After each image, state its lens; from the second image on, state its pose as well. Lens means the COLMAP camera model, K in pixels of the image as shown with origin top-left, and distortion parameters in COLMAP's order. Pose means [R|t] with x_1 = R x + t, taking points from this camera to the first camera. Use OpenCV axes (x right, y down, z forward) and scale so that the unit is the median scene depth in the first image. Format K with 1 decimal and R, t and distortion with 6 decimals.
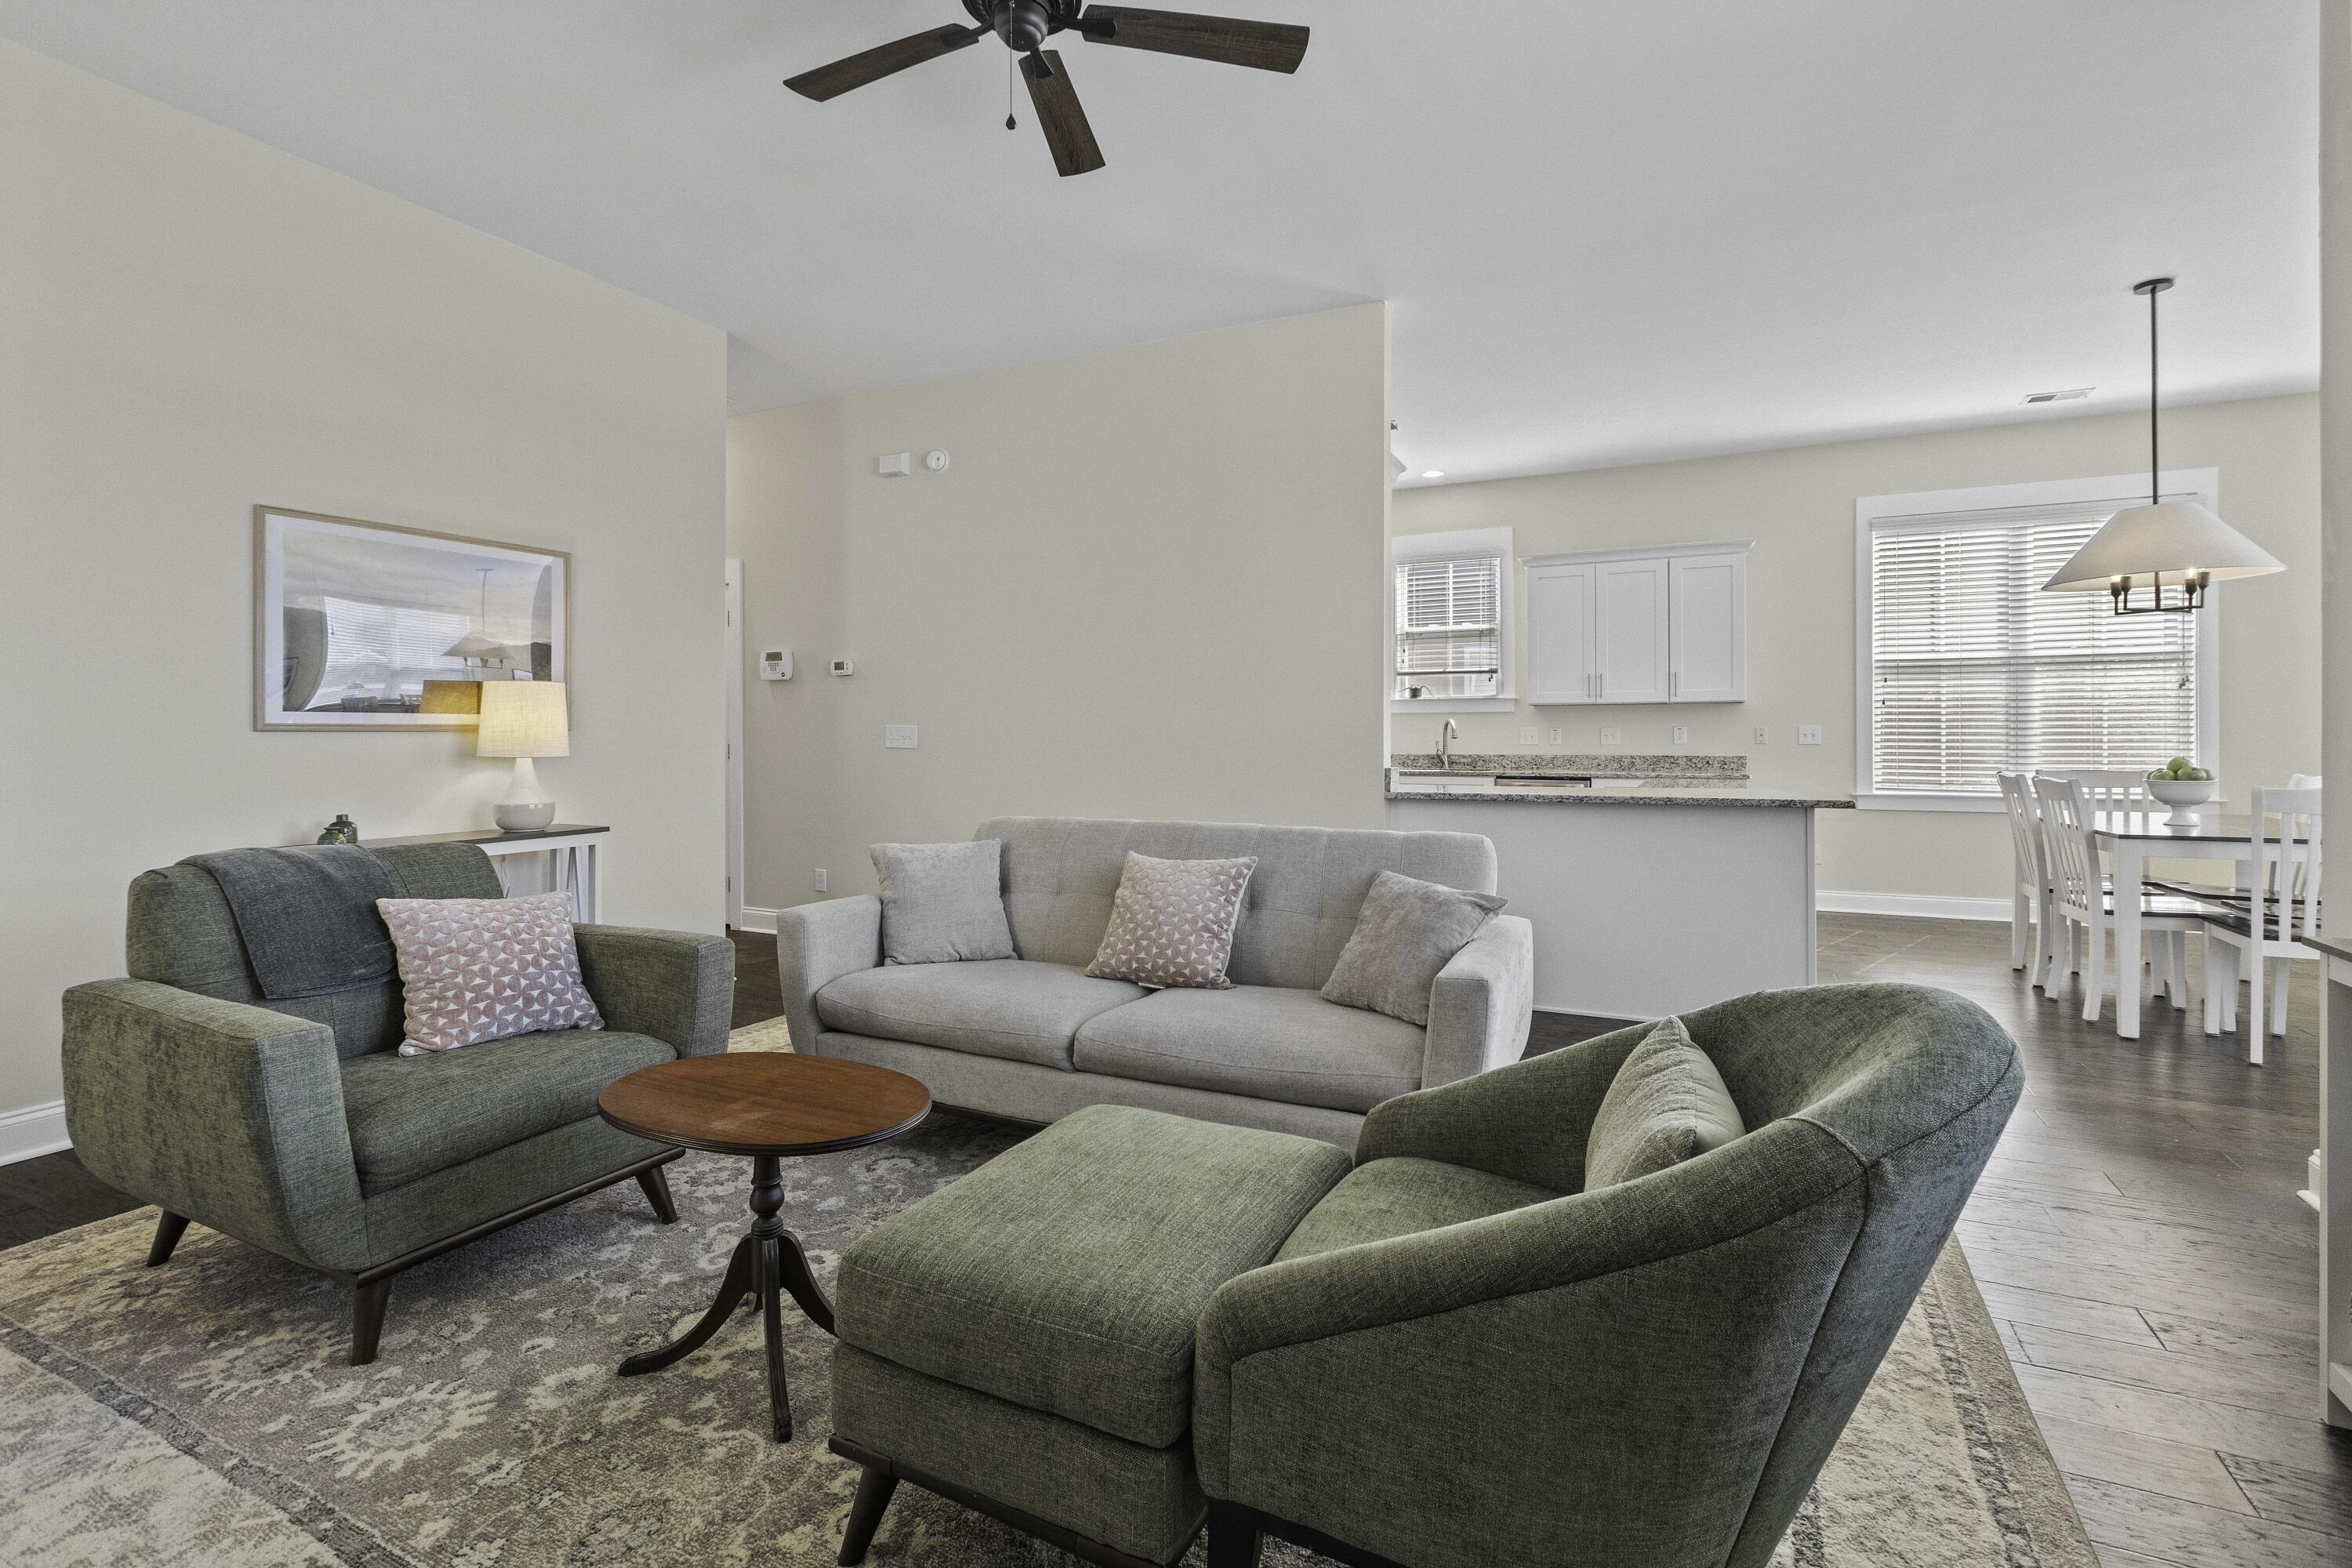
lens RADIAL K [[1072.7, 0, 1172.5], [0, 1072.7, 740.5], [0, 0, 1]] dist [0.000906, -0.000572]
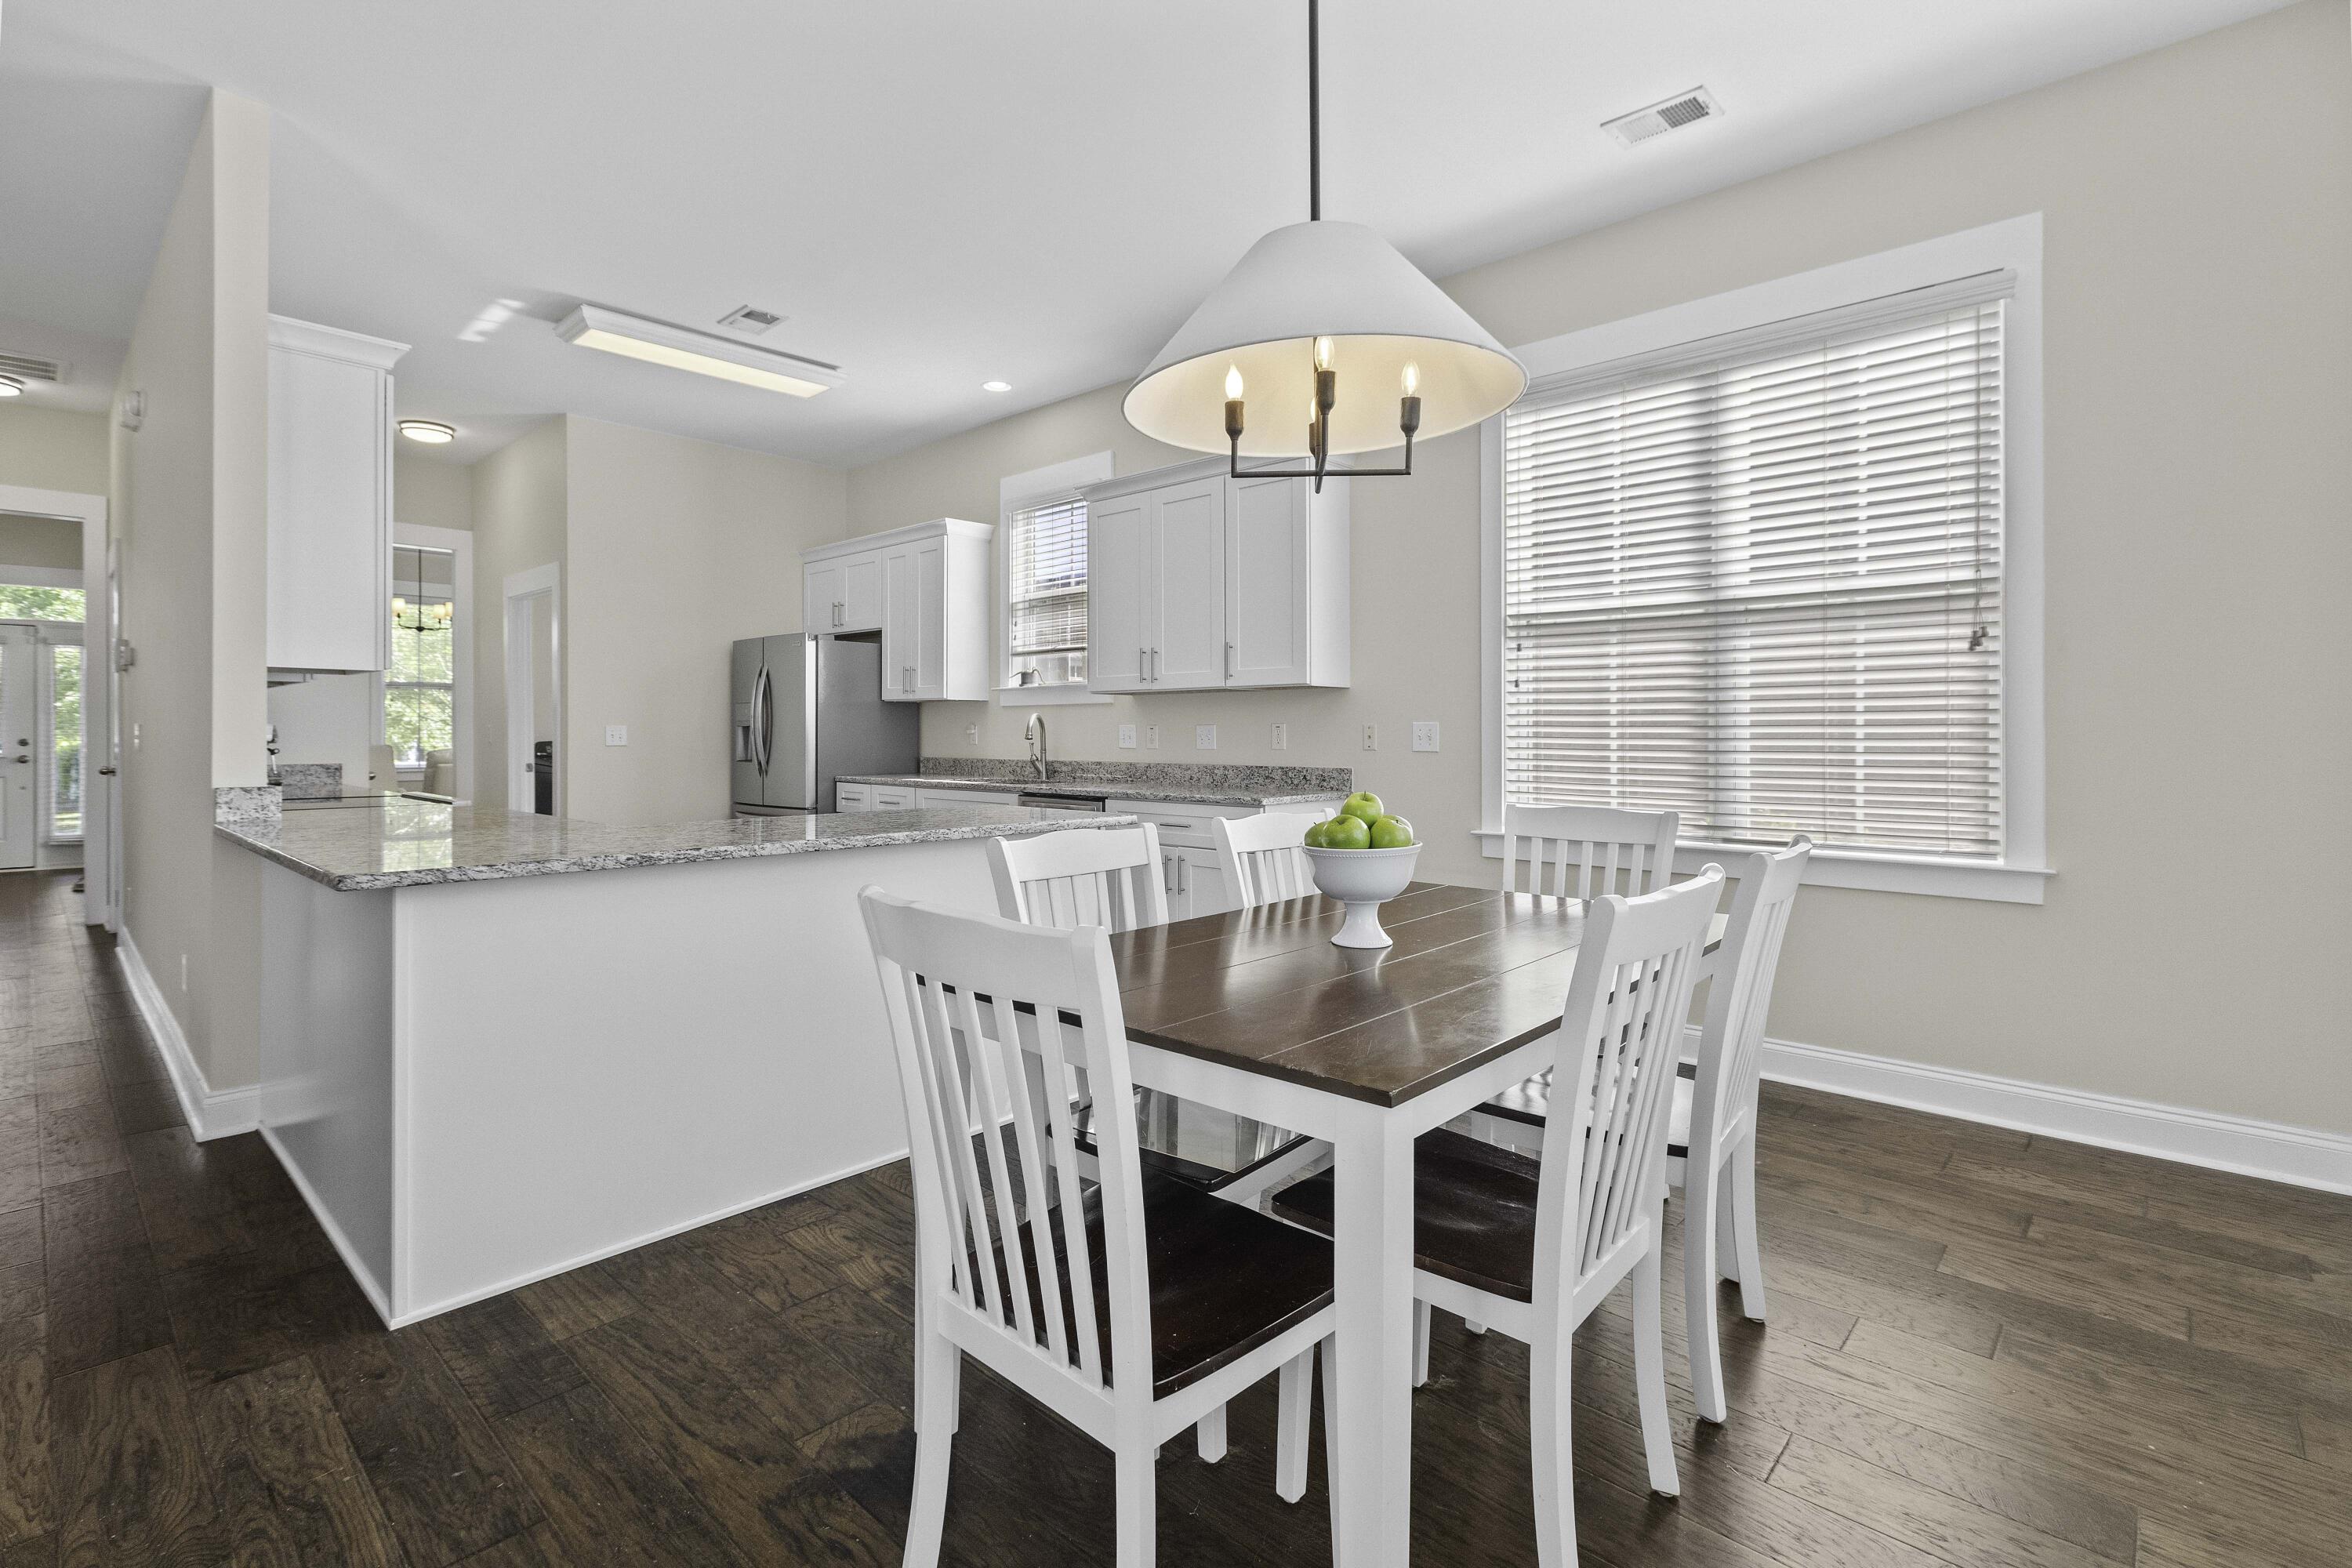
lens RADIAL K [[1087.3, 0, 1160.1], [0, 1087.3, 734.6], [0, 0, 1]] dist [0.002318, -0.000409]
pose [[0.956653, 0.003104, -0.291214, 0.962463], [-0.002603, 0.999994, 0.002110, -0.011612], [0.291219, -0.001260, 0.956656, 0.517091]]
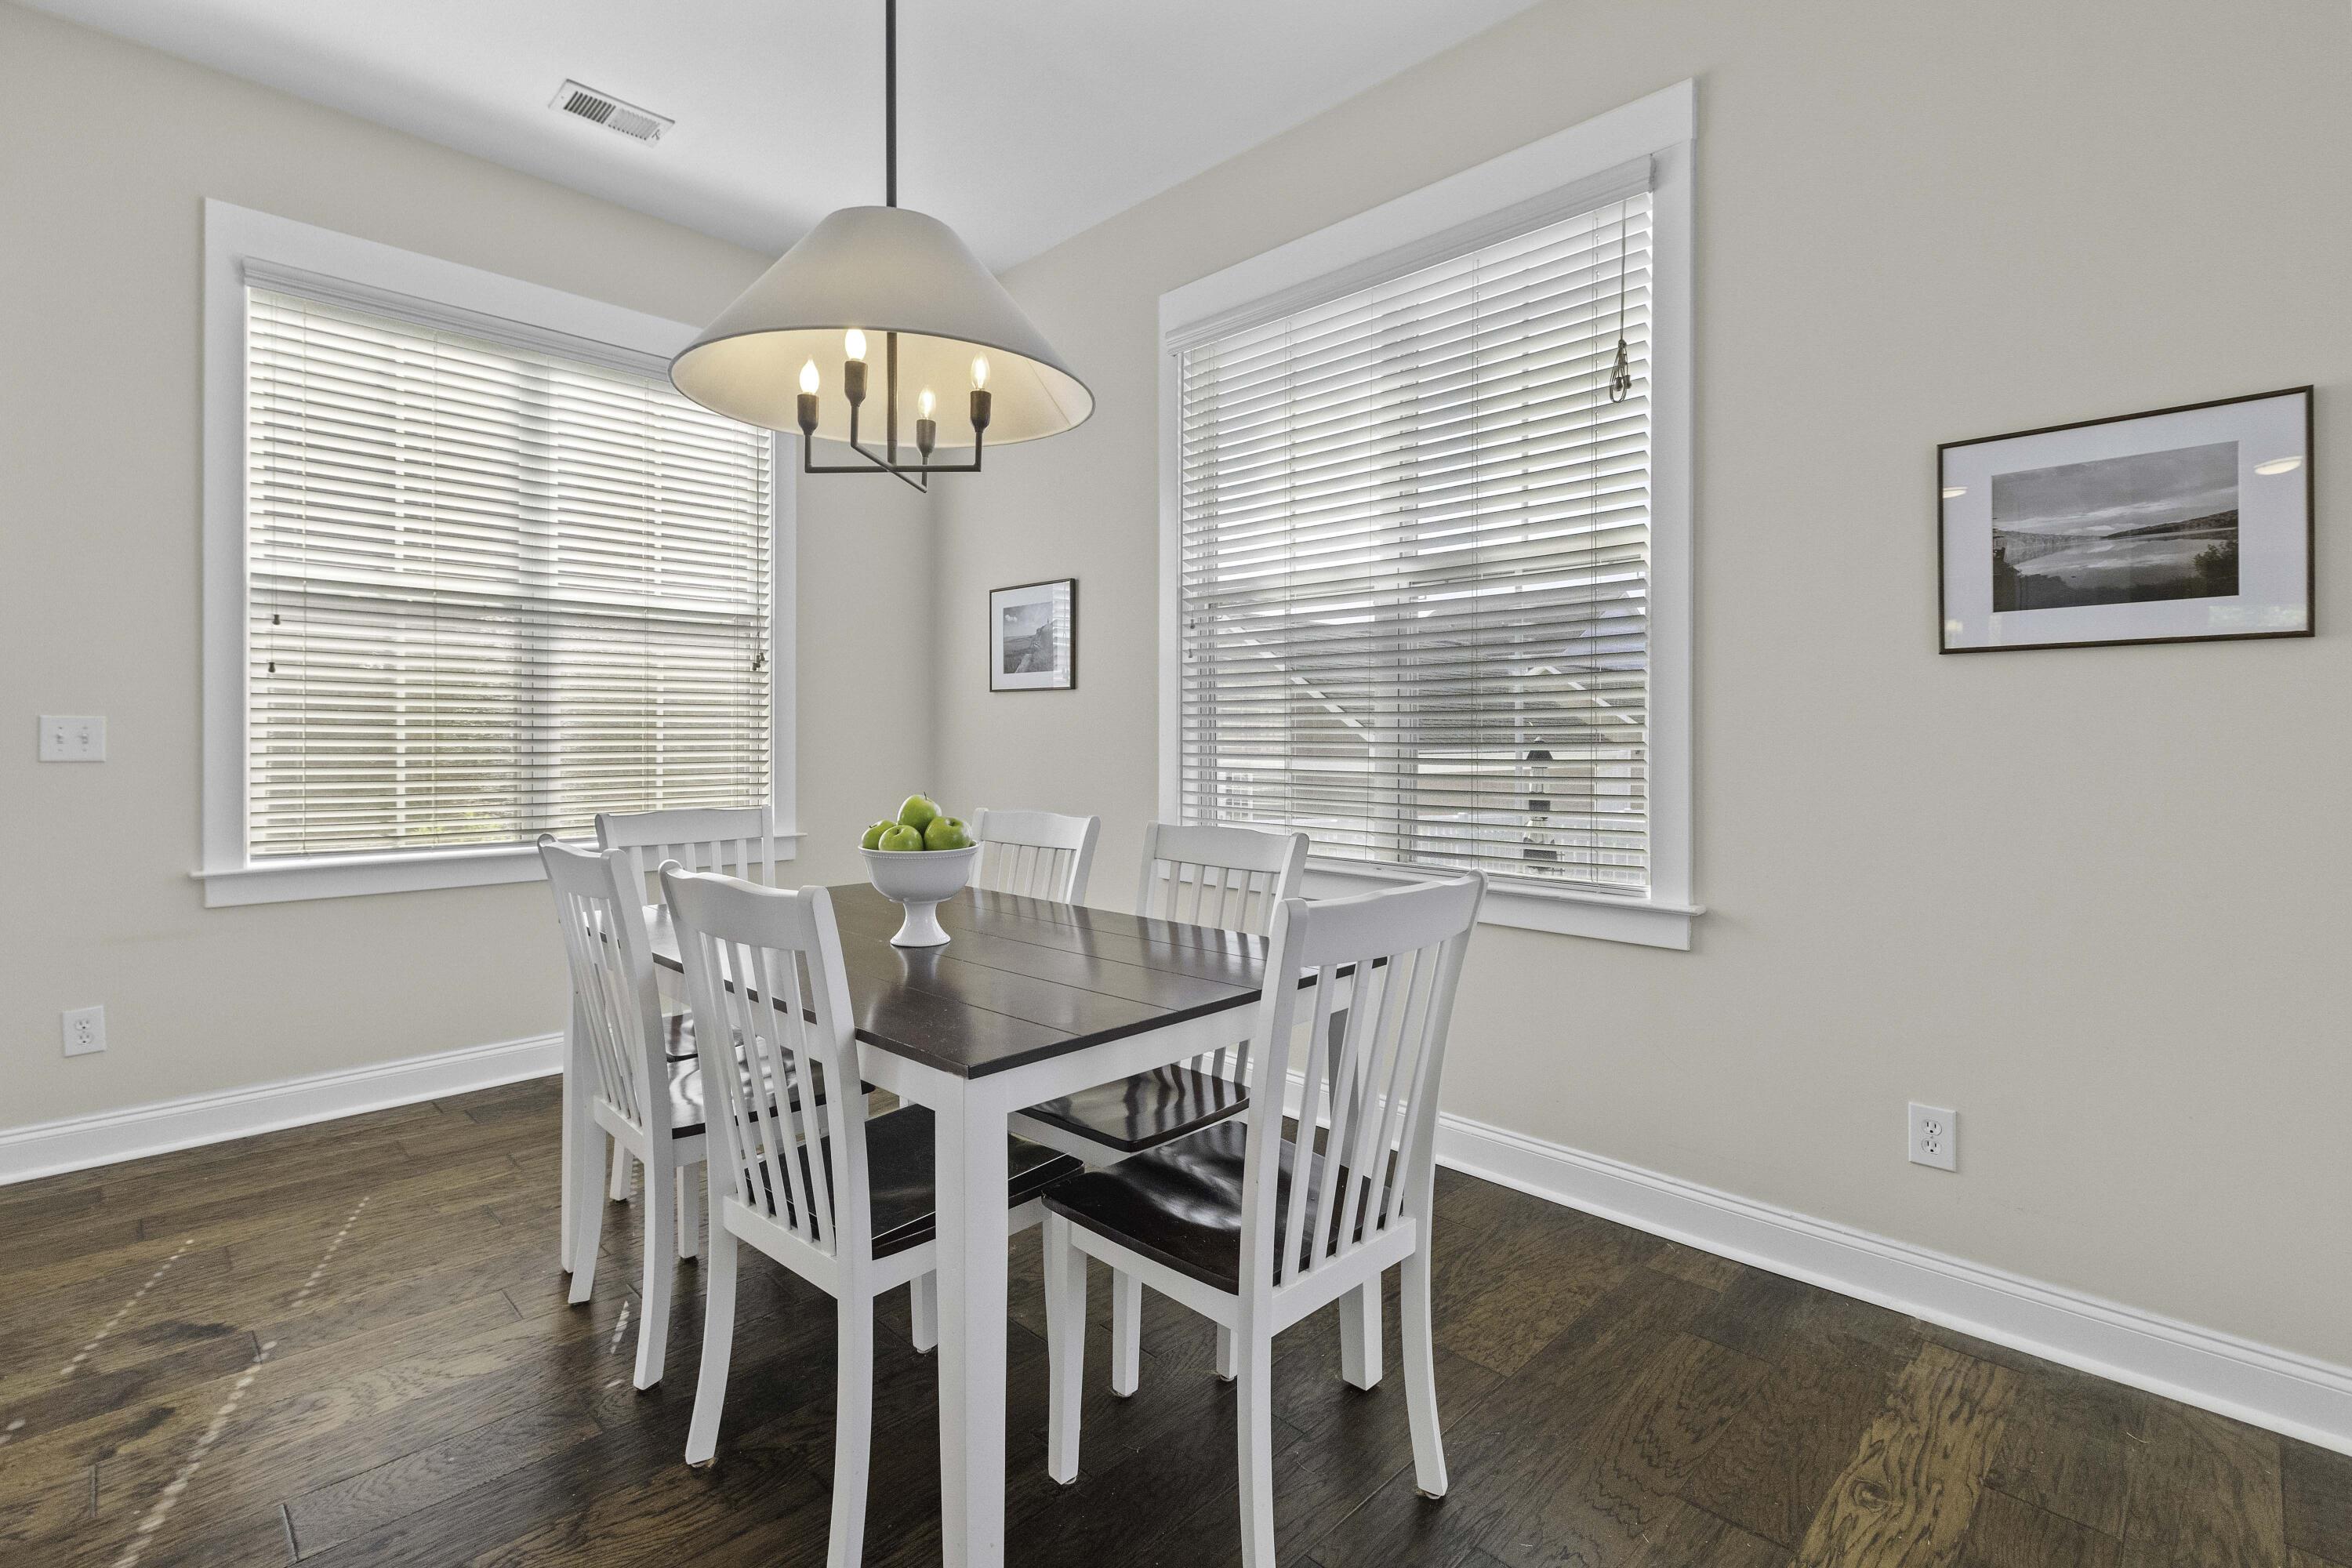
lens RADIAL K [[1087.3, 0, 1160.1], [0, 1087.3, 734.6], [0, 0, 1]] dist [0.002318, -0.000409]
pose [[0.320319, 0.005970, 0.947291, 0.512856], [-0.003553, 0.999981, -0.005100, -0.009161], [-0.947303, -0.001732, 0.320335, 0.731114]]
